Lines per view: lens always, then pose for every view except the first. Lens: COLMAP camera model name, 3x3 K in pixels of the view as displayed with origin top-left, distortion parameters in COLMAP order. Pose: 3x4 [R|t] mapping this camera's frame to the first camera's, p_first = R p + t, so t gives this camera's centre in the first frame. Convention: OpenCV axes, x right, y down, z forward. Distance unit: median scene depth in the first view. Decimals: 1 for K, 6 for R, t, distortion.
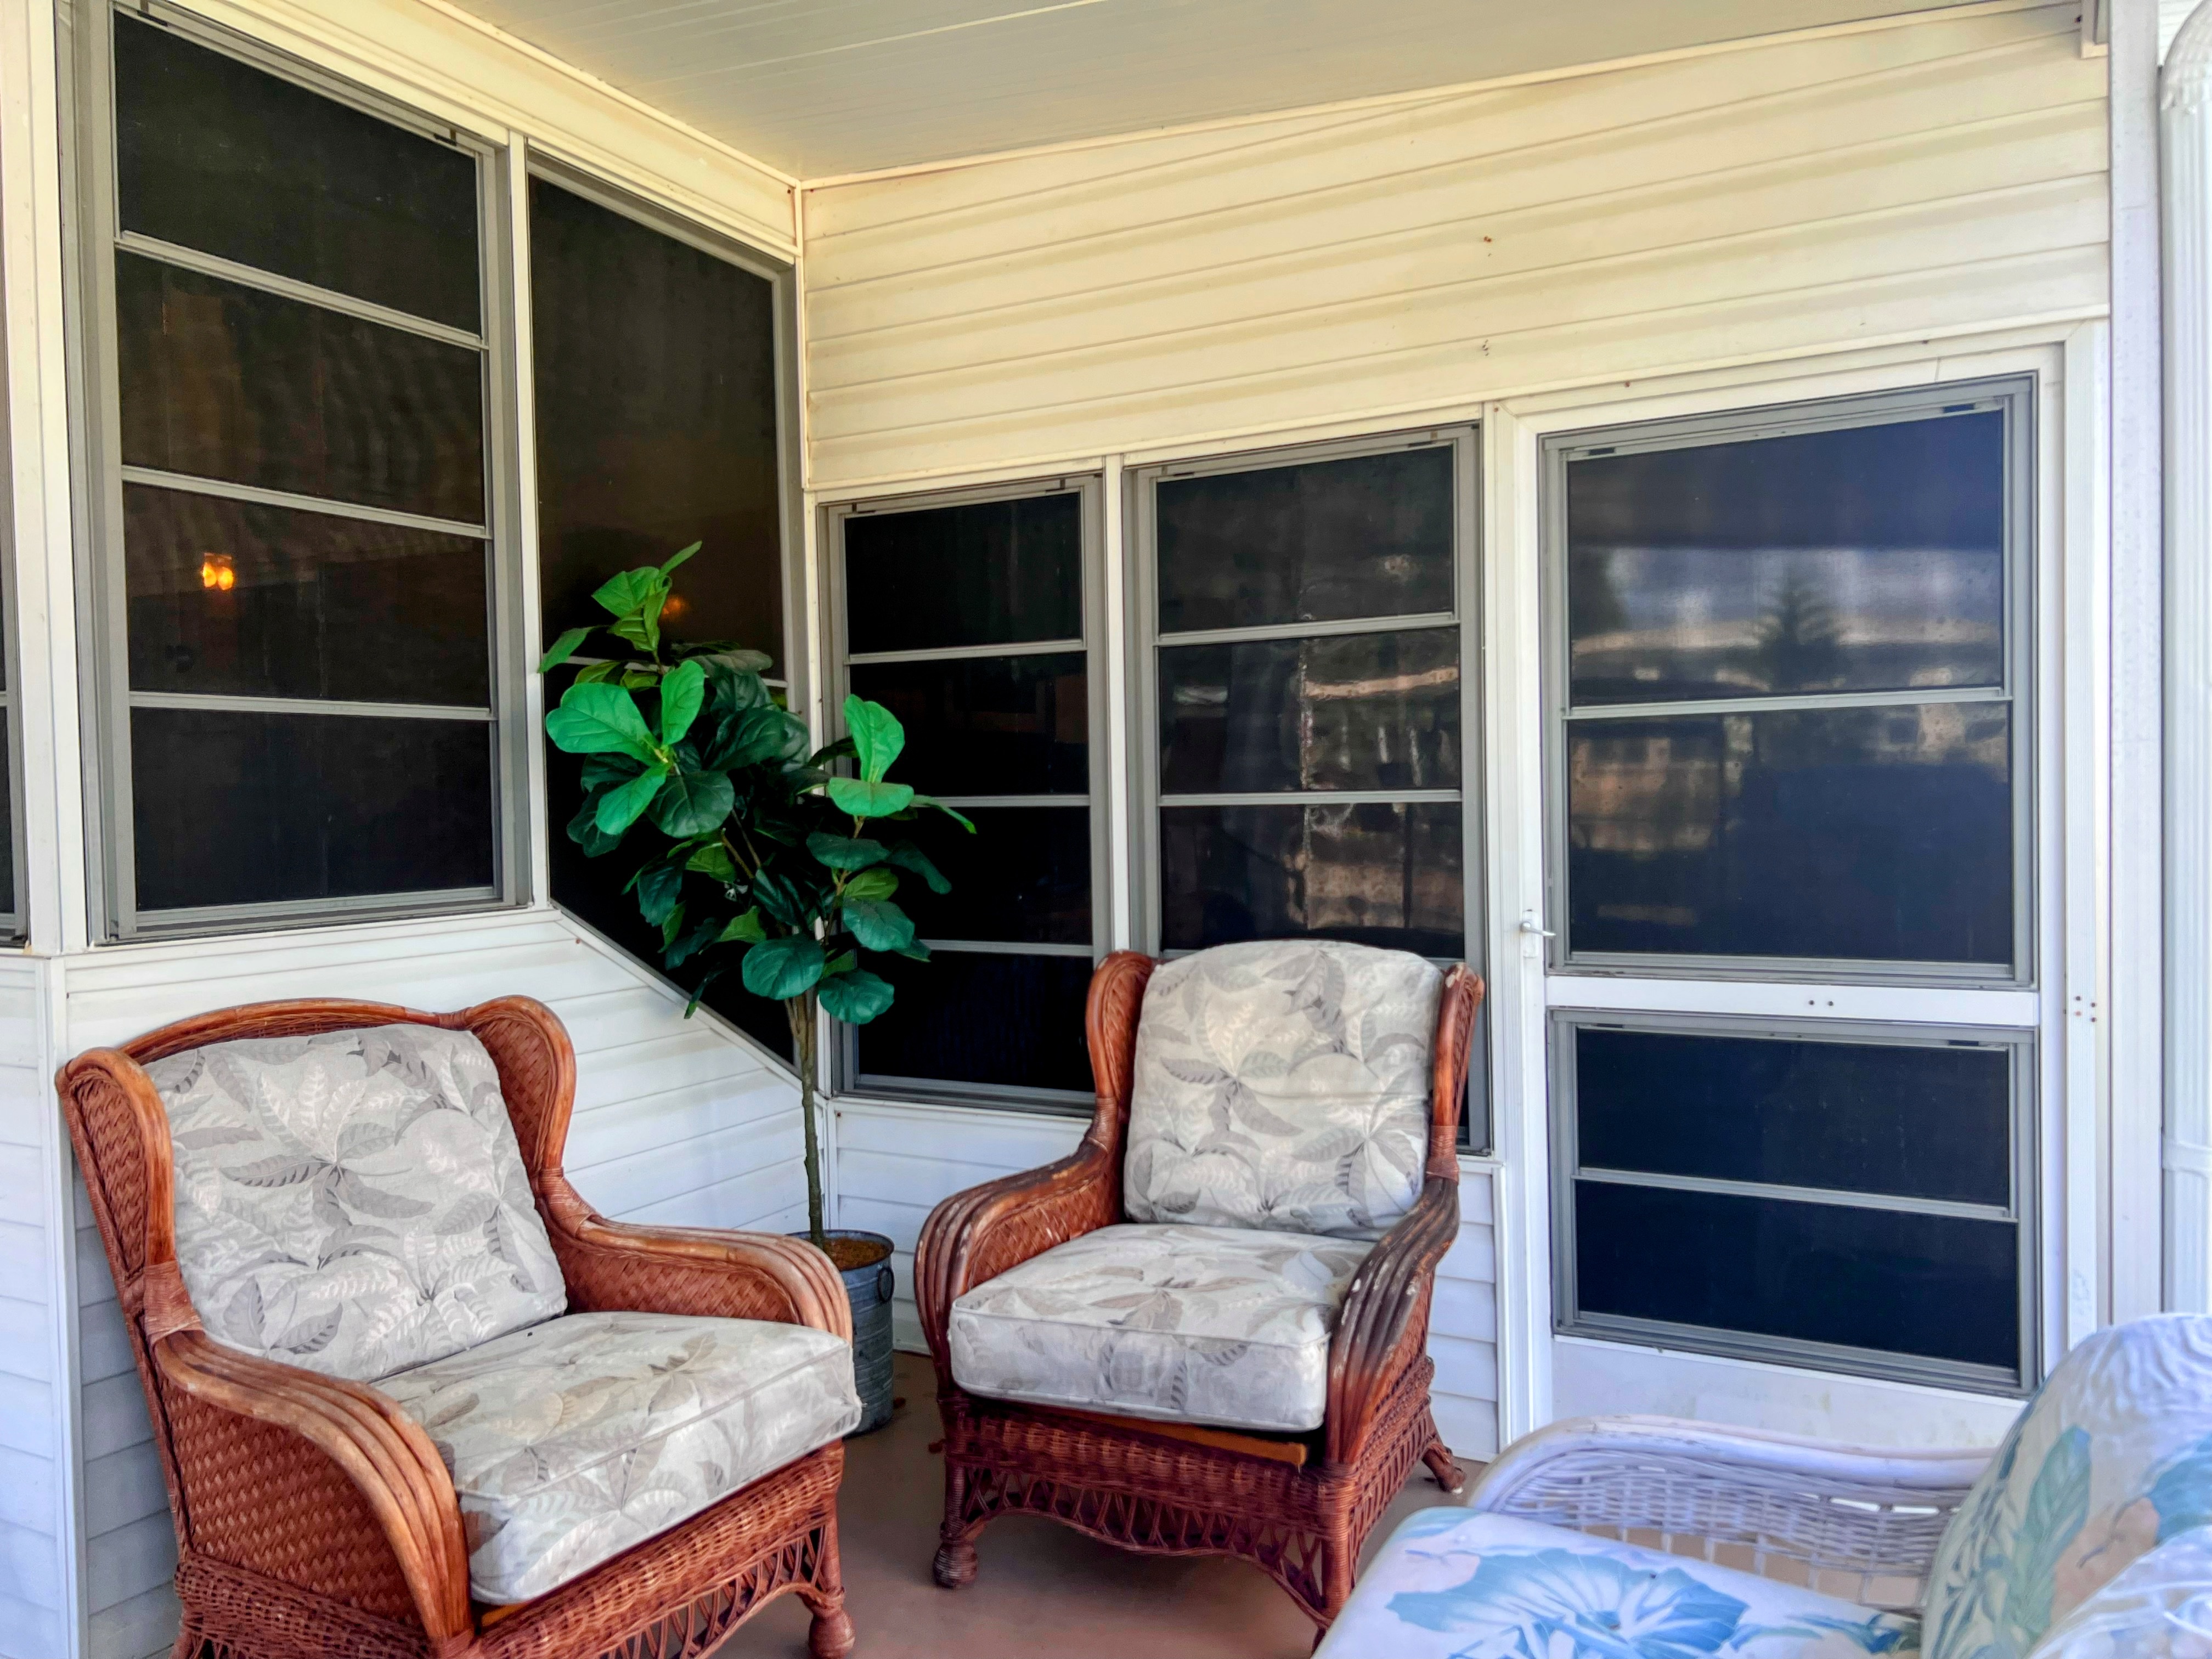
lens RADIAL K [[1702.4, 0, 1106.0], [0, 1702.4, 829.5], [0, 0, 1]] dist [0.066523, -0.123621]
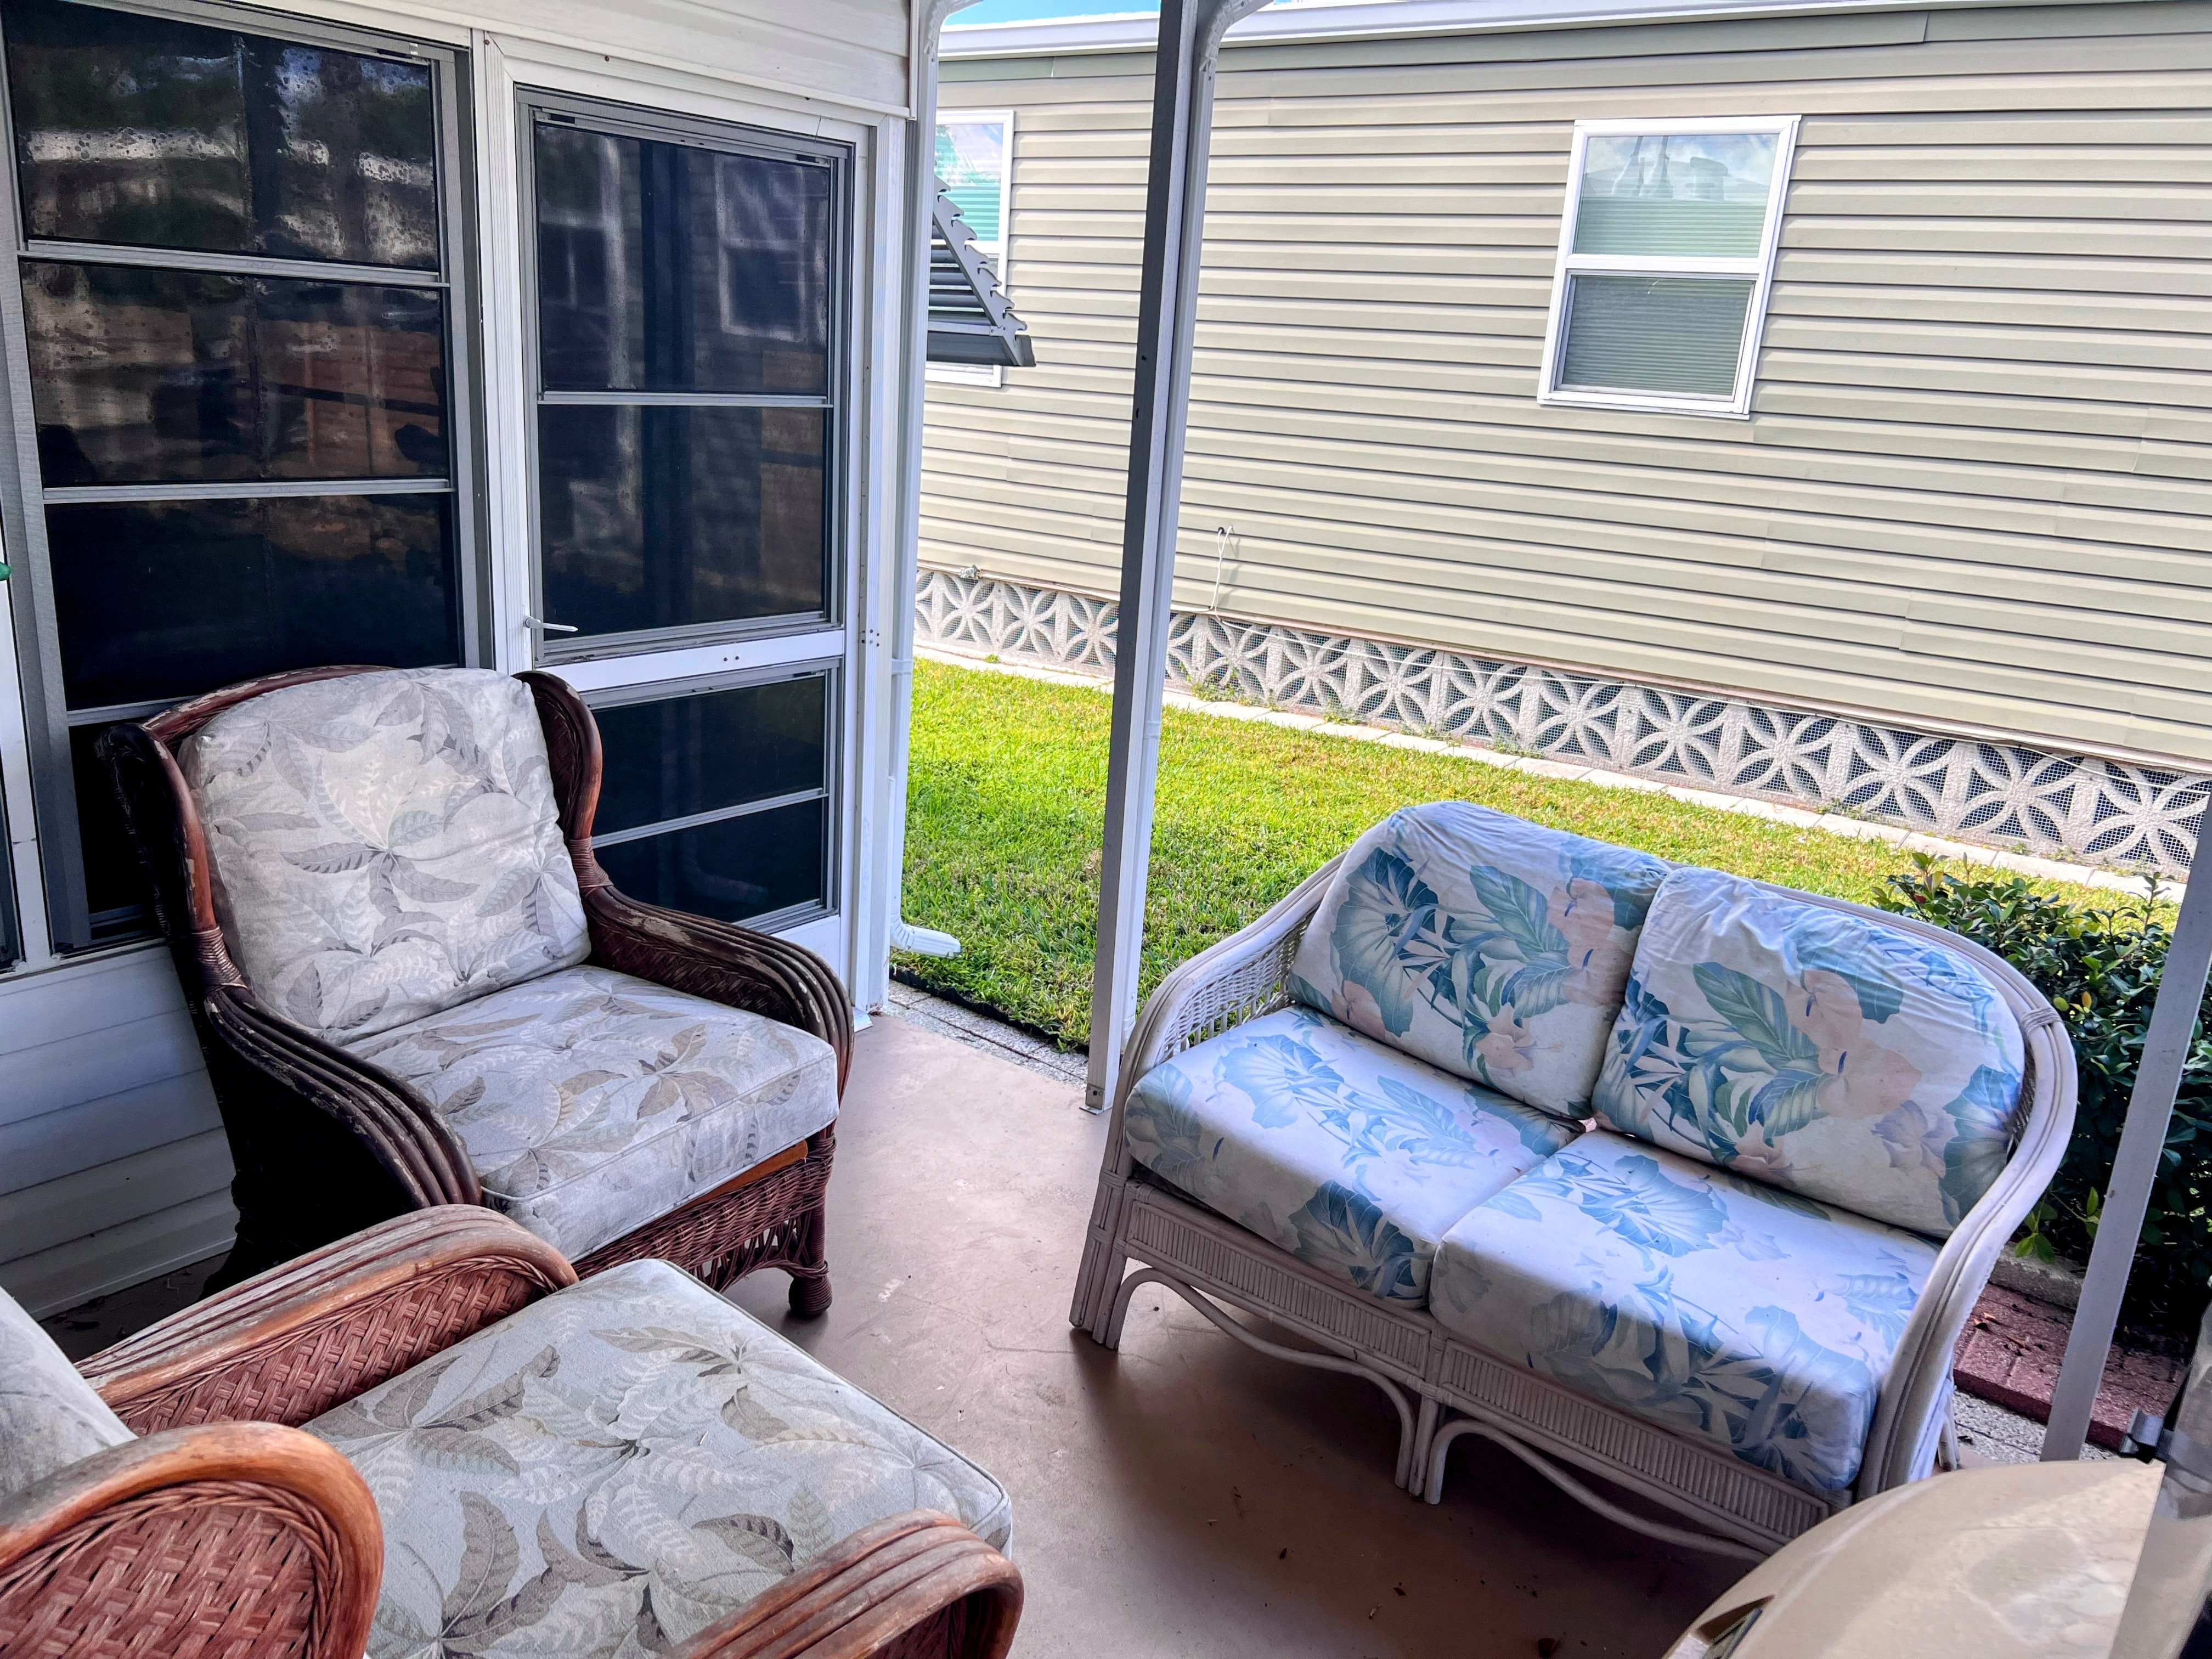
lens RADIAL K [[1702.4, 0, 1106.0], [0, 1702.4, 829.5], [0, 0, 1]] dist [0.066523, -0.123621]
pose [[0.112208, -0.246848, 0.962536, -0.709564], [-0.046654, 0.966276, 0.253246, -0.095843], [-0.992589, -0.073323, 0.096907, 0.587629]]
